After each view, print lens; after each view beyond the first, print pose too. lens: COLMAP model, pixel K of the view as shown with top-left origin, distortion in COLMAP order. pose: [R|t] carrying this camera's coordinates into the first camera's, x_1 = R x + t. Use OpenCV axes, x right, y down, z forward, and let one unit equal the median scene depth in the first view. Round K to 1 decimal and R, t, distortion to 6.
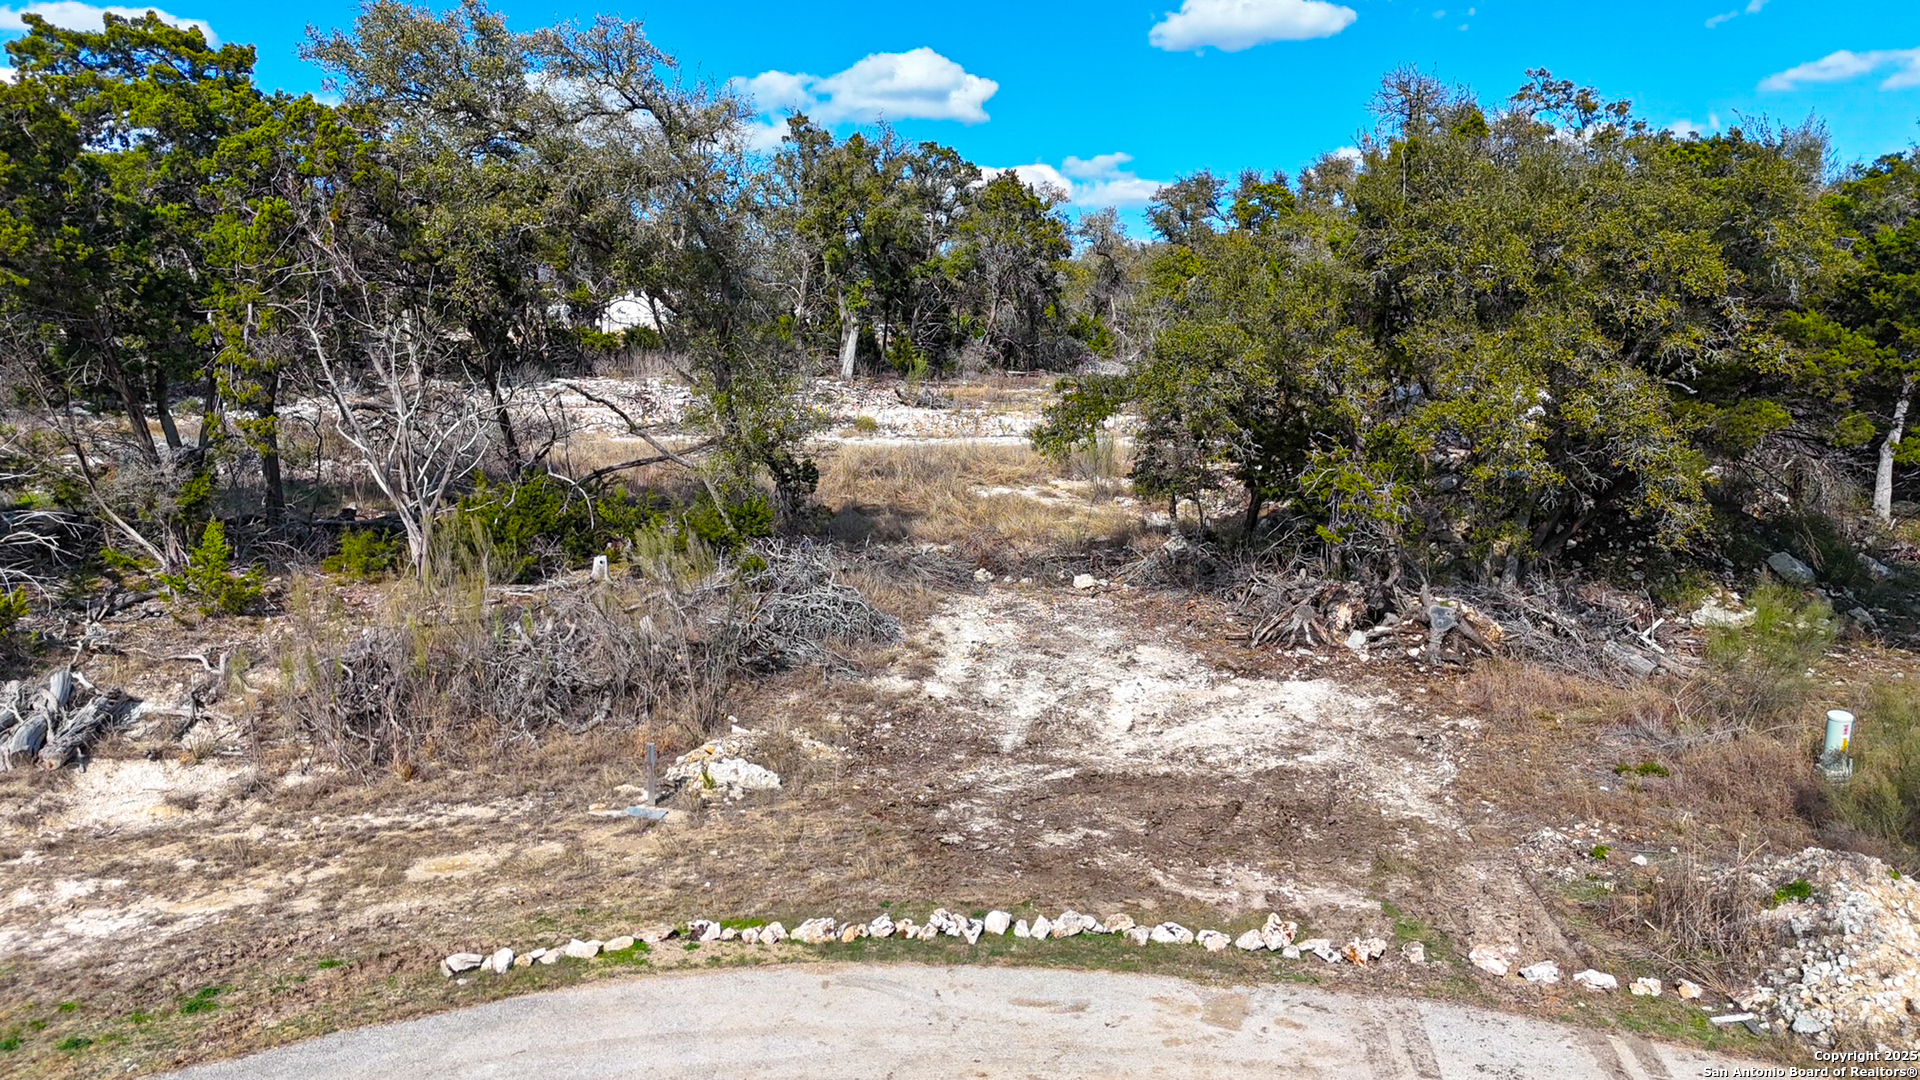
lens RADIAL K [[1418.4, 0, 962.0], [0, 1418.4, 538.9], [0, 0, 1]] dist [0.068558, -0.070771]
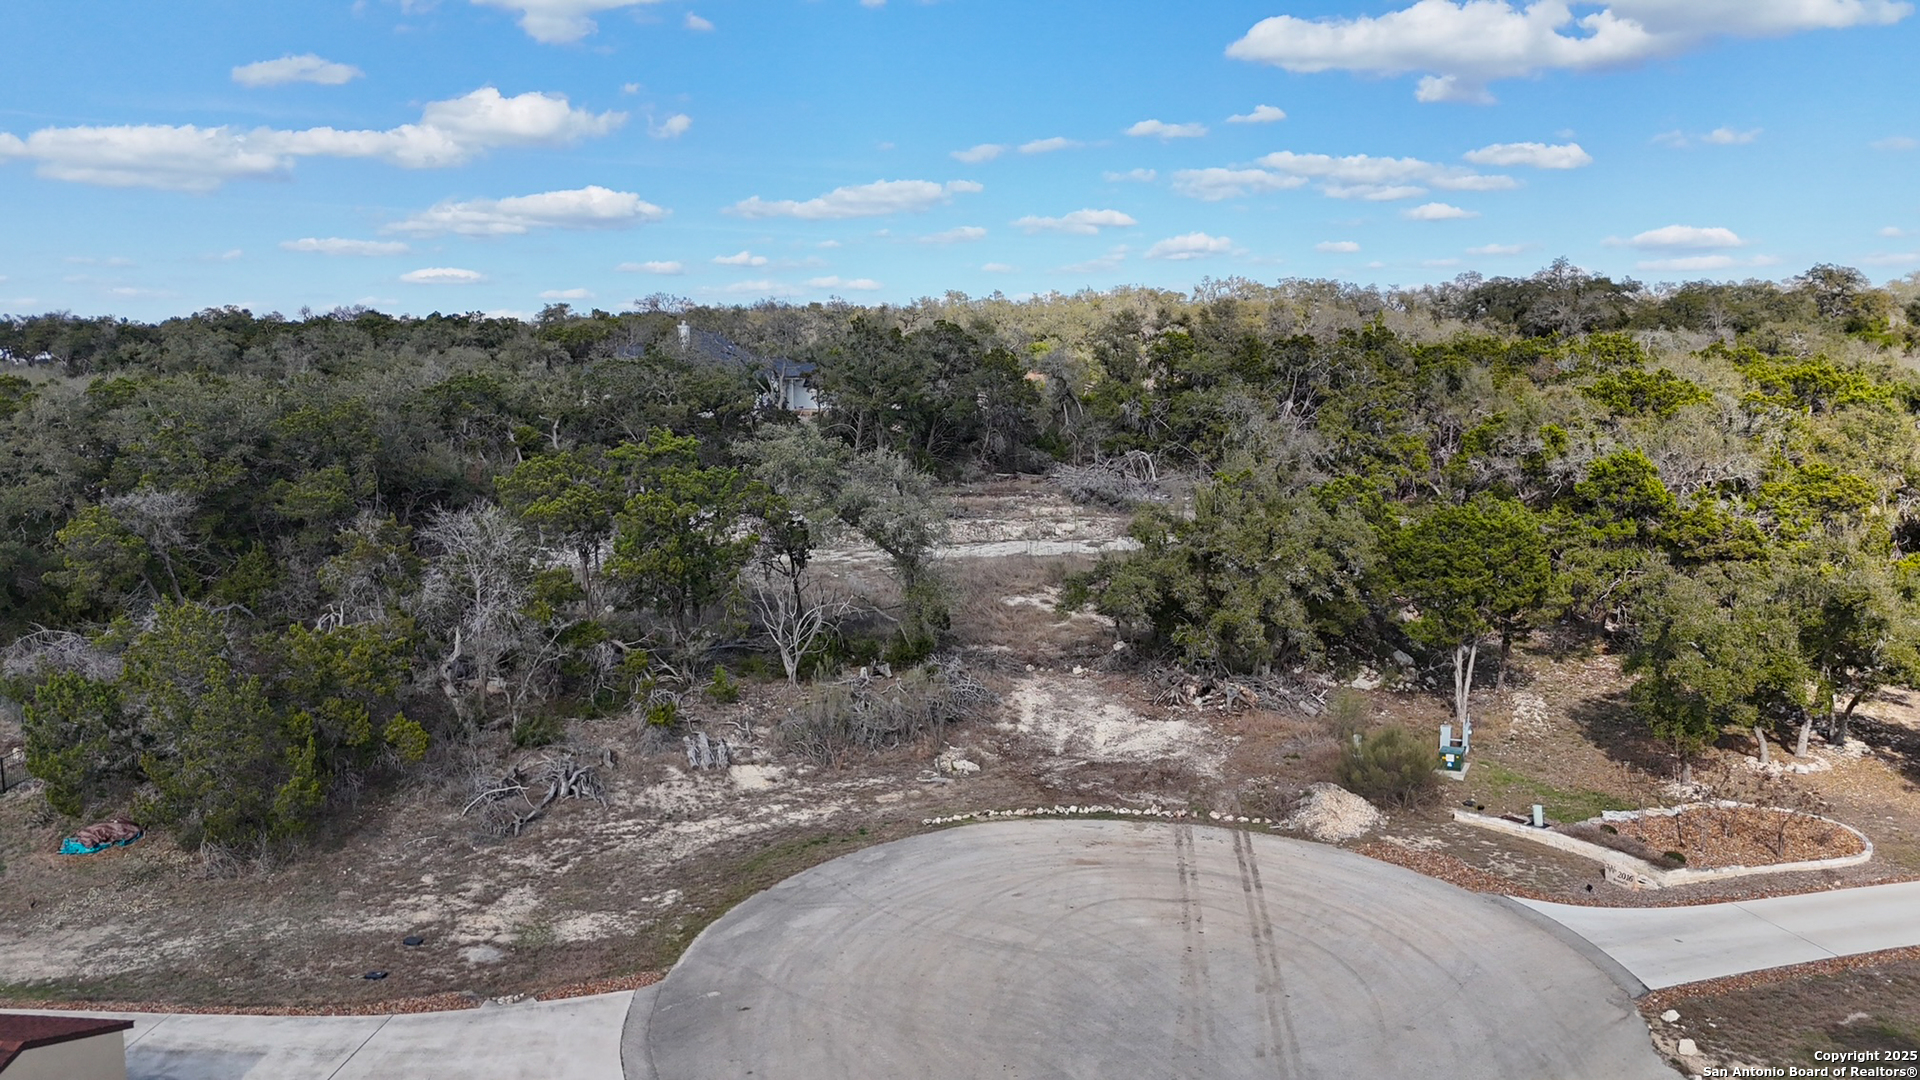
lens RADIAL K [[1418.4, 0, 958.1], [0, 1418.4, 544.1], [0, 0, 1]] dist [0.068558, -0.070771]
pose [[0.998883, -0.016509, 0.044278, -0.284769], [0.015535, 0.999632, 0.022250, -0.322670], [-0.044629, -0.021537, 0.998771, -1.721971]]
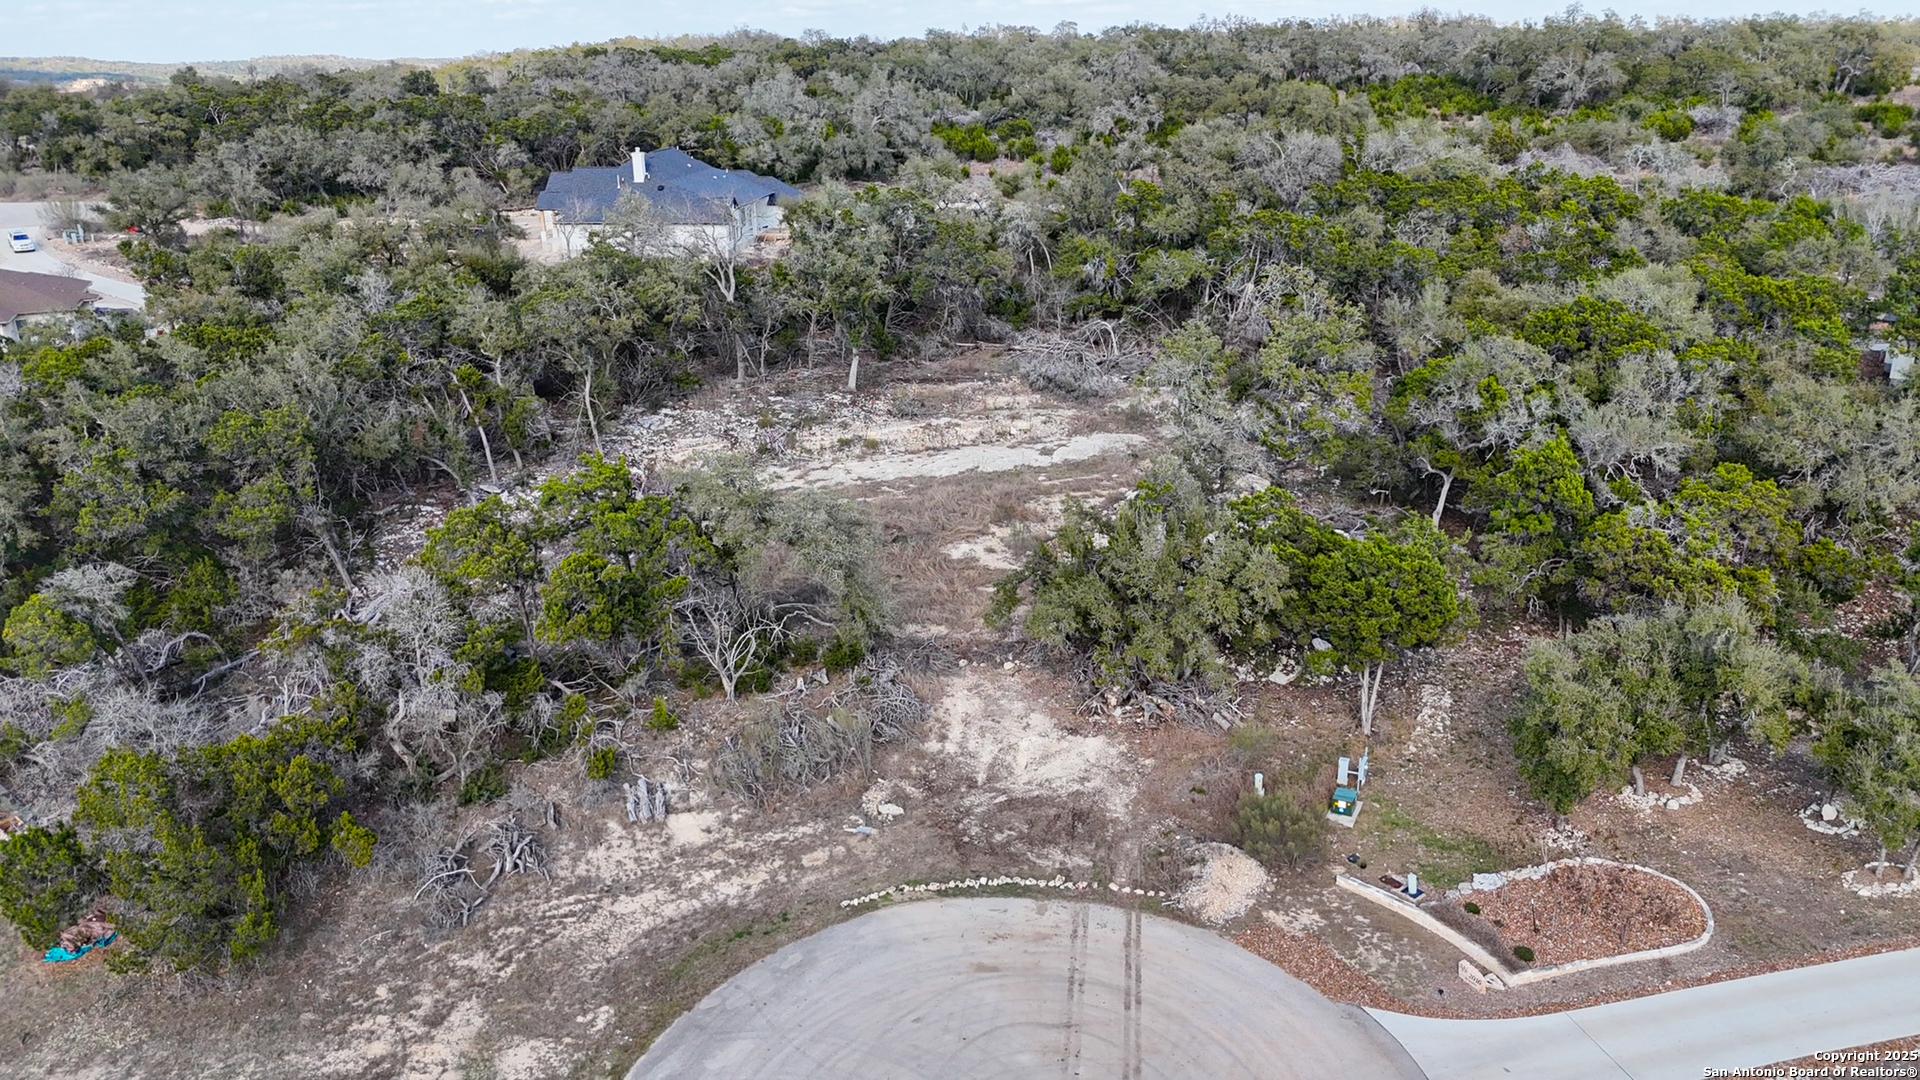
lens RADIAL K [[1418.4, 0, 960.0], [0, 1418.4, 542.9], [0, 0, 1]] dist [0.068558, -0.070771]
pose [[0.998548, -0.039682, 0.036423, -0.097361], [0.030012, 0.971405, 0.235524, -1.047987], [-0.044727, -0.234089, 0.971186, -1.707538]]
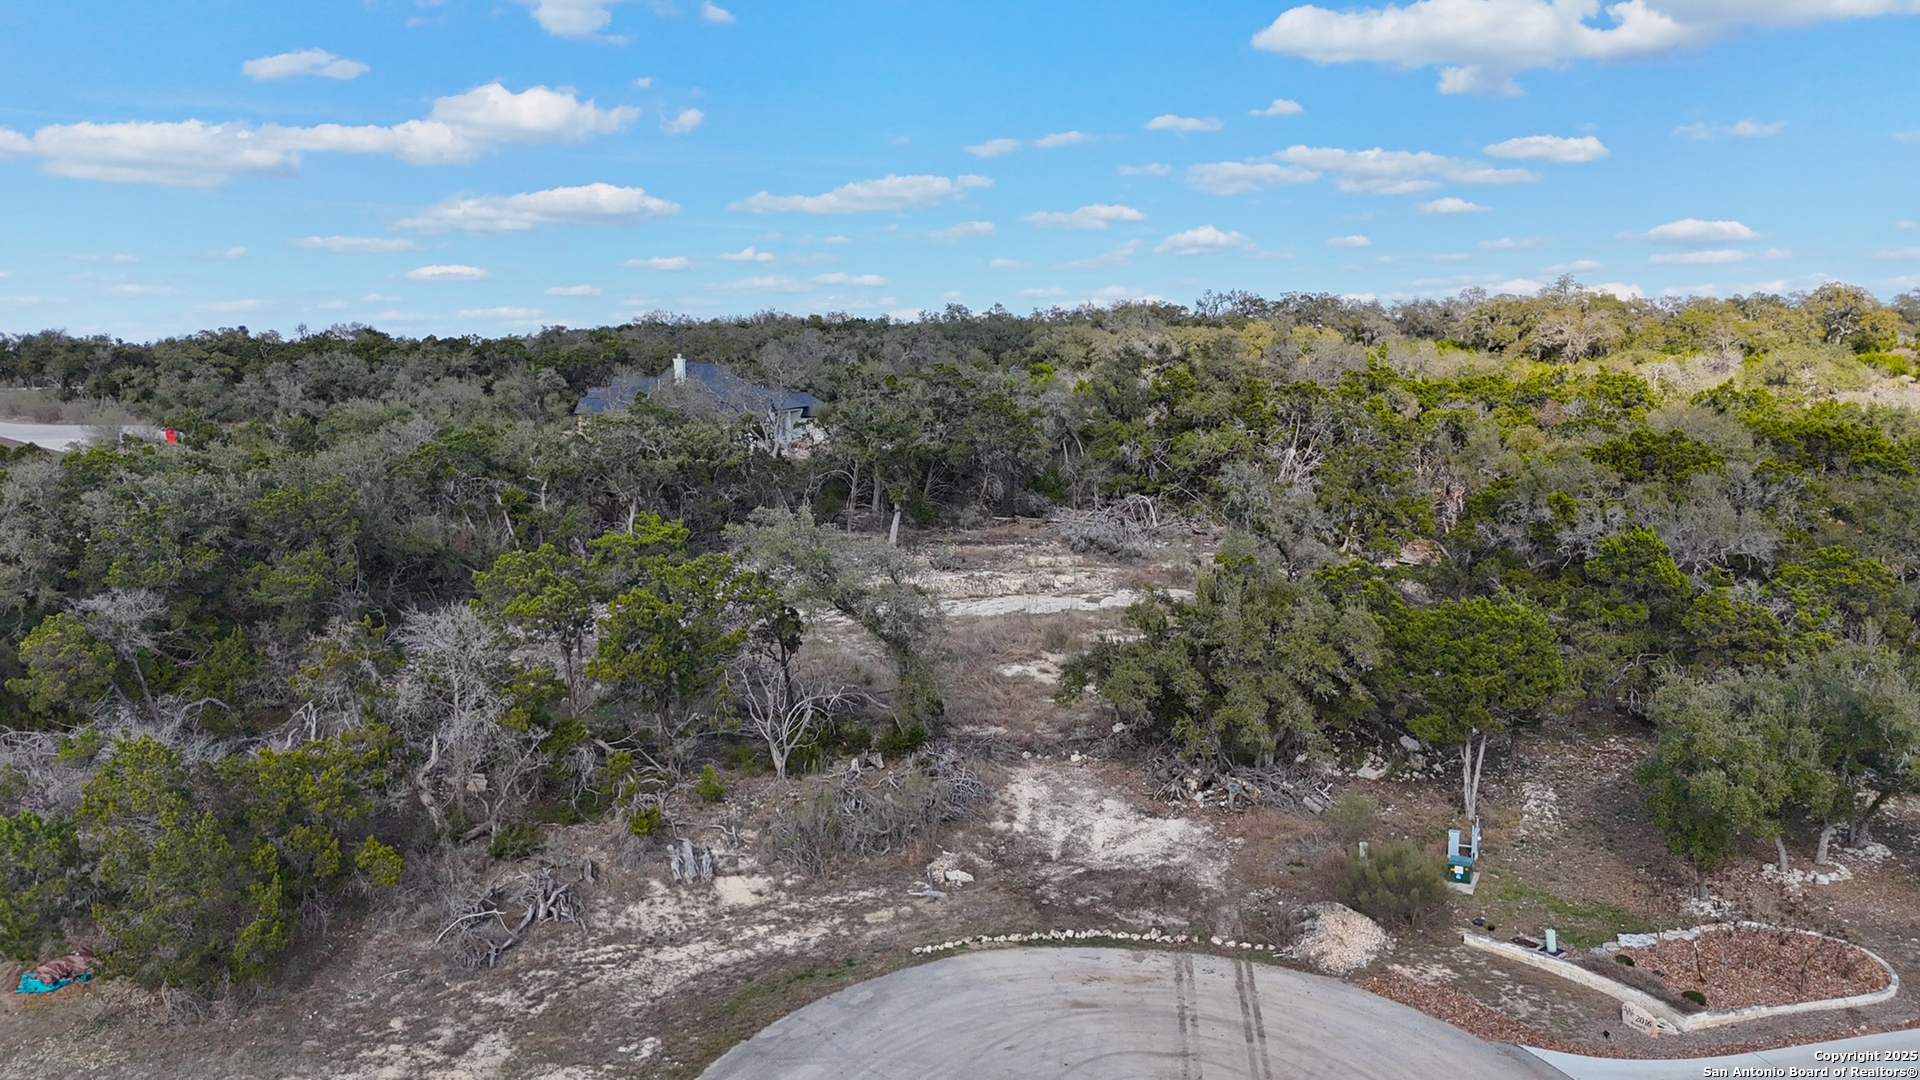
lens RADIAL K [[1418.4, 0, 958.8], [0, 1418.4, 540.4], [0, 0, 1]] dist [0.068558, -0.070771]
pose [[0.998912, -0.018788, 0.042680, -0.257653], [0.017830, 0.999583, 0.022716, -0.520338], [-0.043089, -0.021930, 0.998831, -1.635701]]
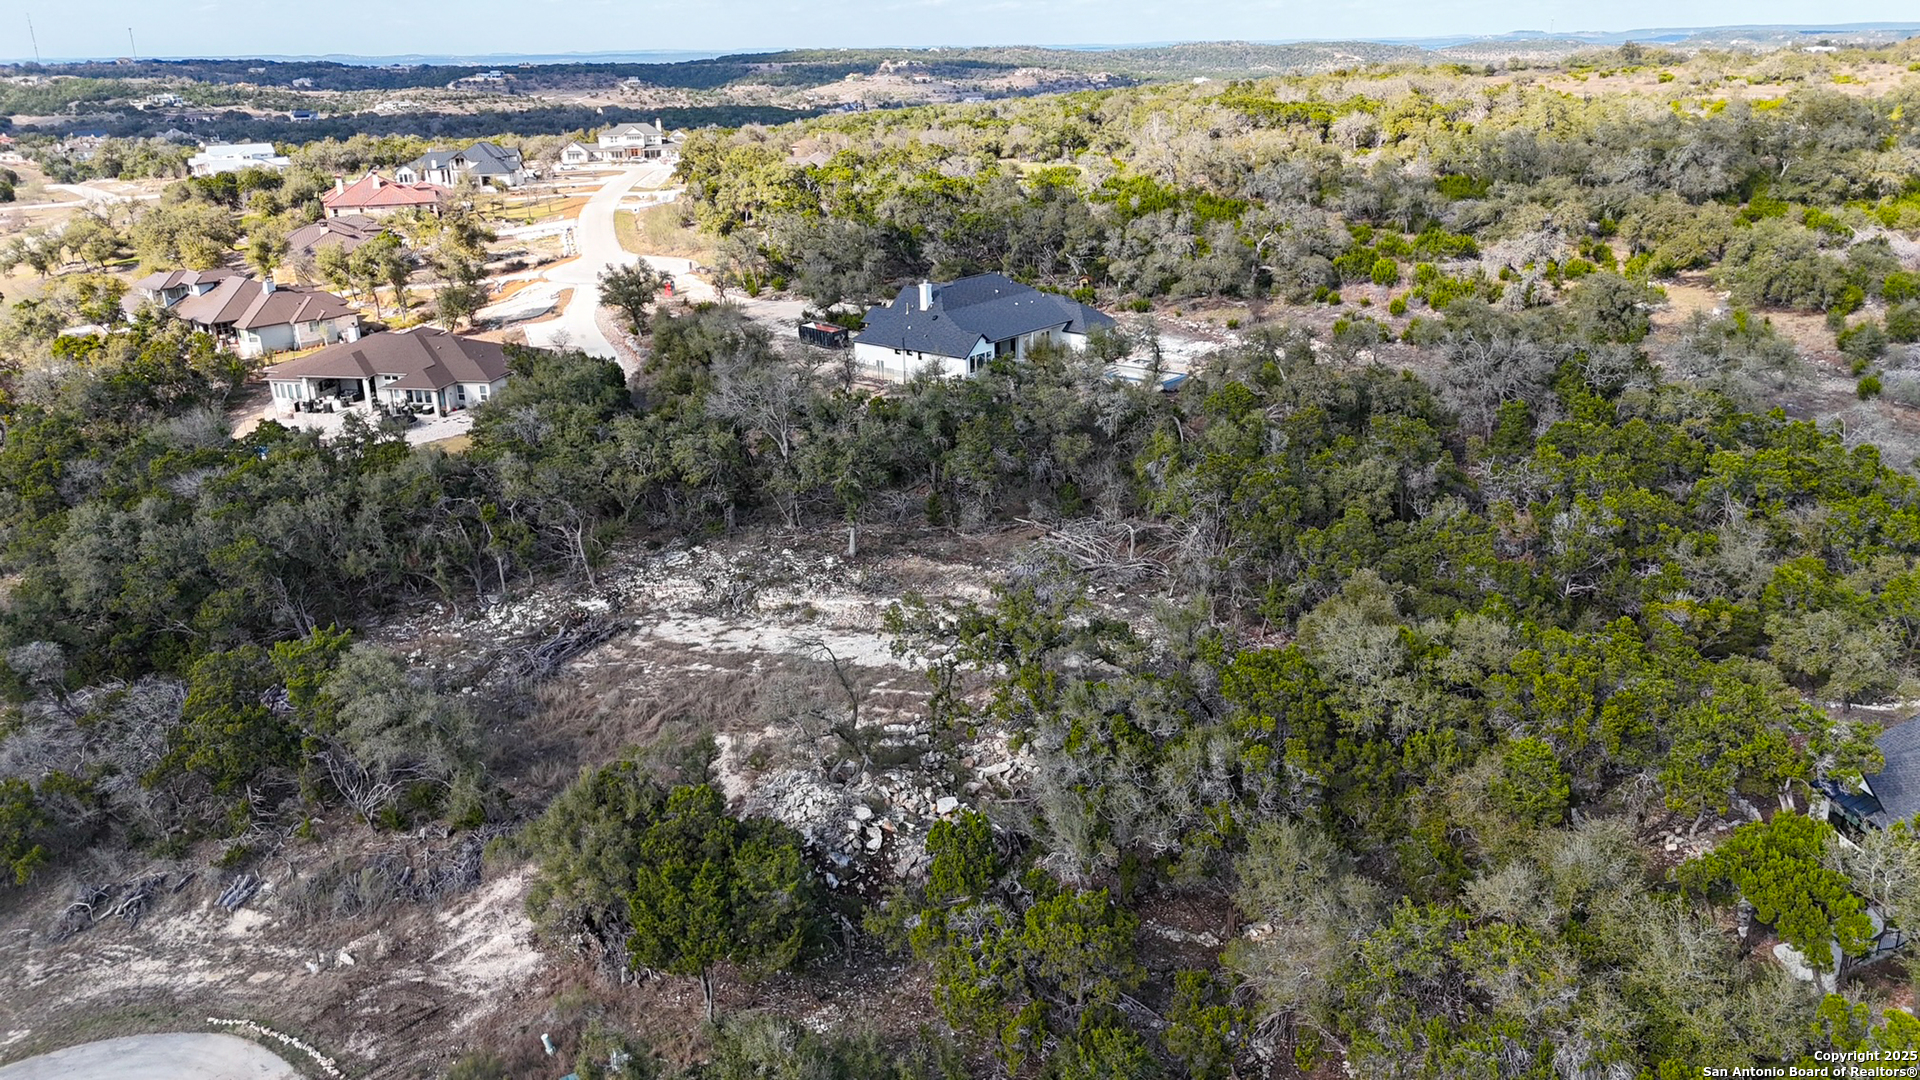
lens RADIAL K [[1418.4, 0, 964.6], [0, 1418.4, 529.0], [0, 0, 1]] dist [0.068558, -0.070771]
pose [[0.855710, 0.141944, -0.497607, 2.973395], [-0.021713, 0.970644, 0.239539, -1.882012], [0.517000, -0.194171, 0.833672, -1.101232]]
